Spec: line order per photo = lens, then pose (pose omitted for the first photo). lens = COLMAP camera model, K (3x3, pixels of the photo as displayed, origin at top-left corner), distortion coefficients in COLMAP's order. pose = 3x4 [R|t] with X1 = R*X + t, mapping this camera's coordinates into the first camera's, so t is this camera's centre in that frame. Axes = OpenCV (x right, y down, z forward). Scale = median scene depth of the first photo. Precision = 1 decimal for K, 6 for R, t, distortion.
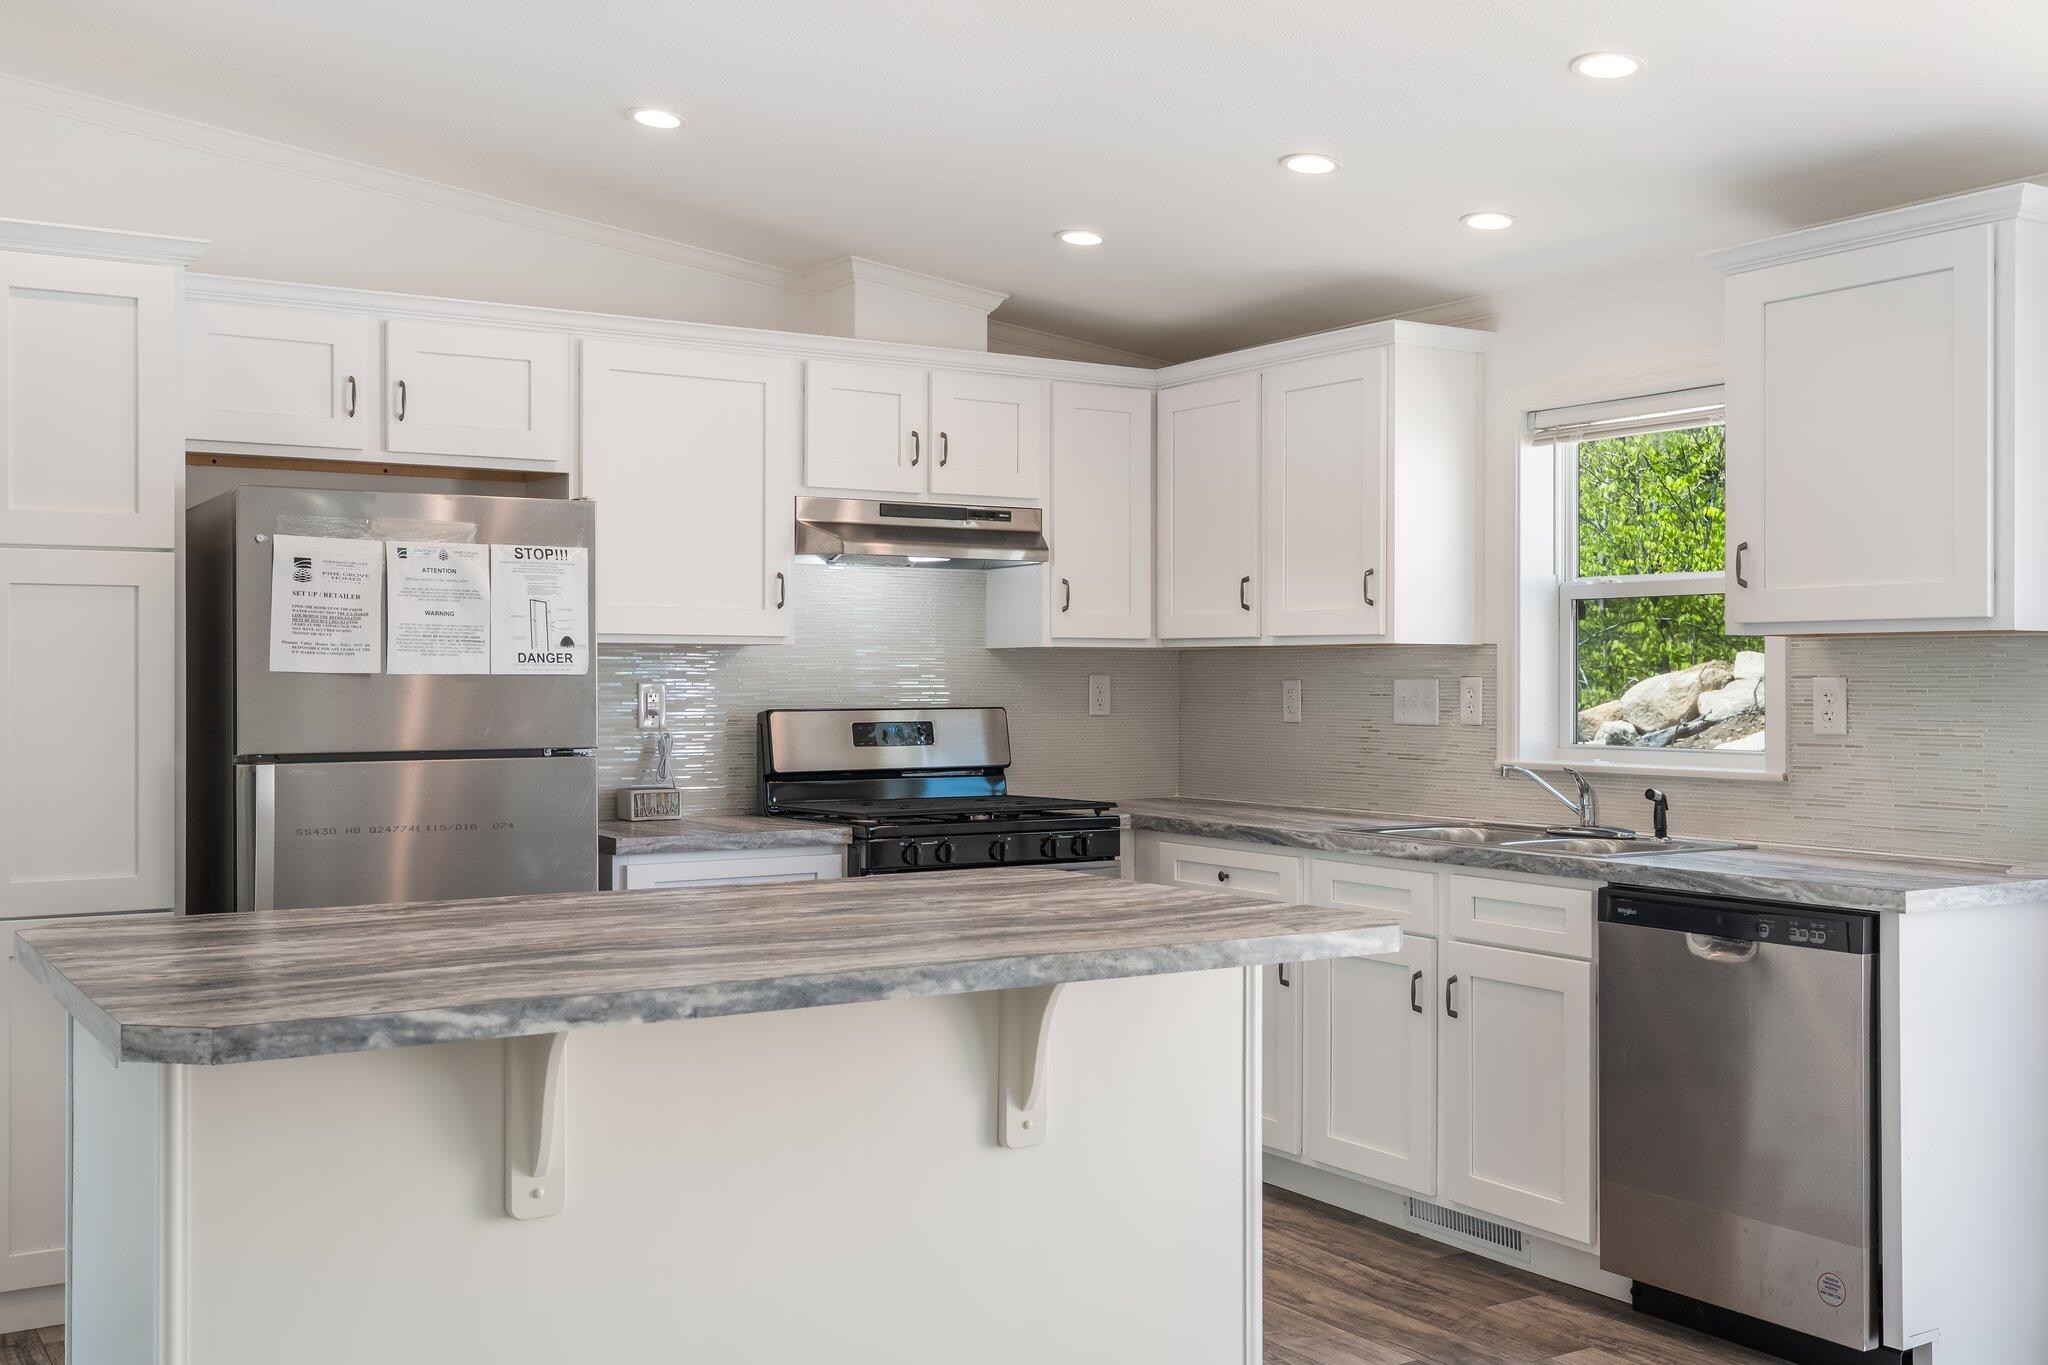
lens RADIAL K [[2045.0, 0, 1023.8], [0, 2045.0, 687.4], [0, 0, 1]] dist [0.007794, 0.000000]
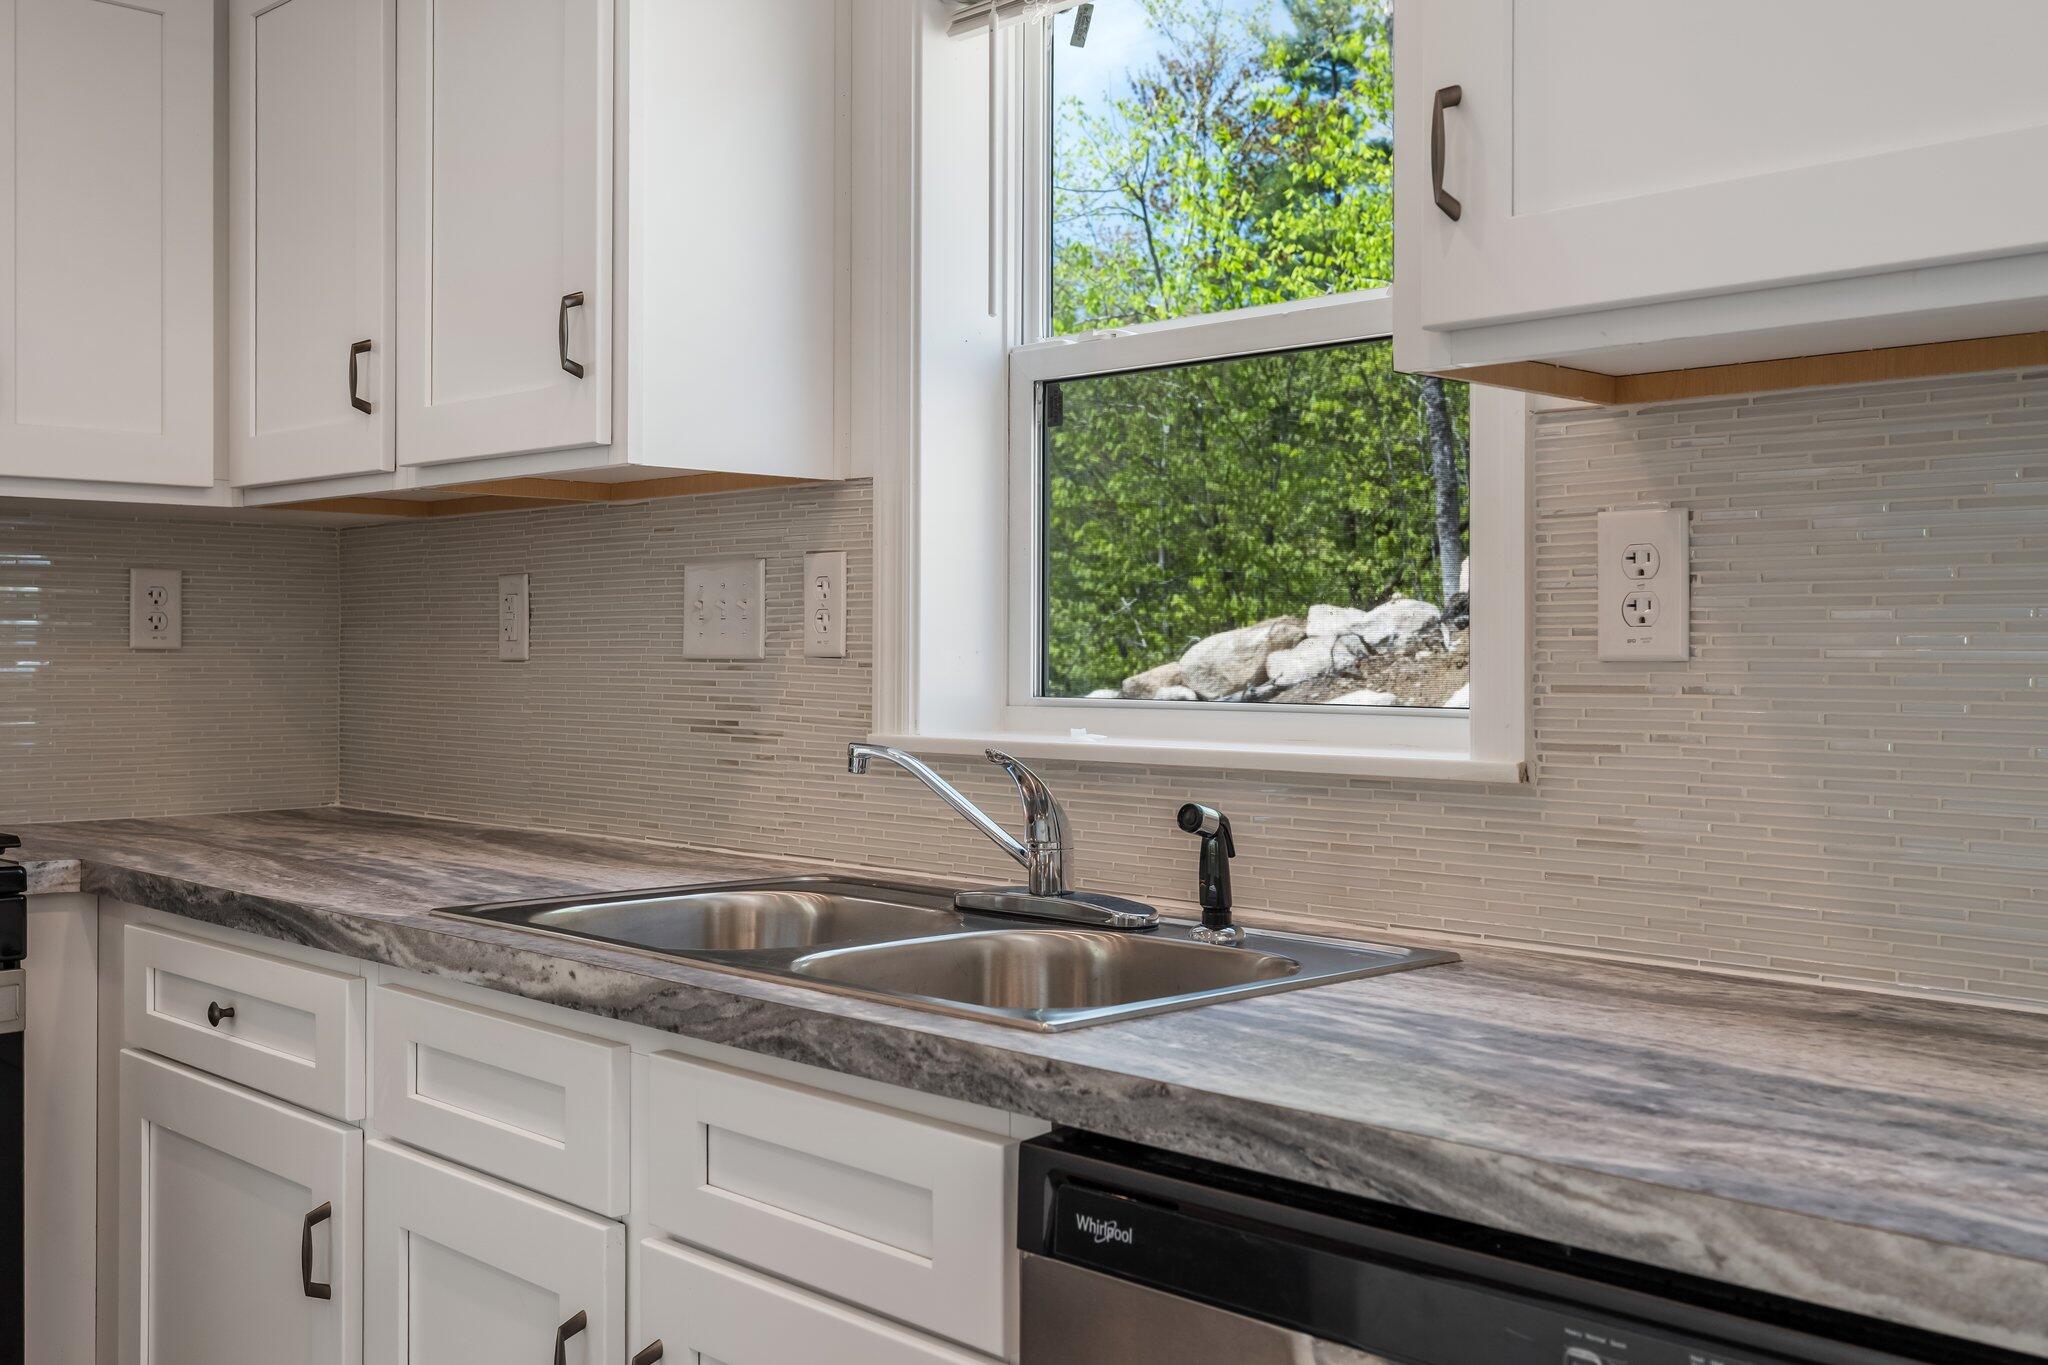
lens RADIAL K [[2045.0, 0, 1023.2], [0, 2045.0, 677.1], [0, 0, 1]] dist [0.007794, 0.000000]
pose [[0.979466, 0.000183, 0.201611, 0.175737], [-0.001606, 0.999975, 0.006895, 0.020381], [-0.201604, -0.007077, 0.979441, 0.559434]]
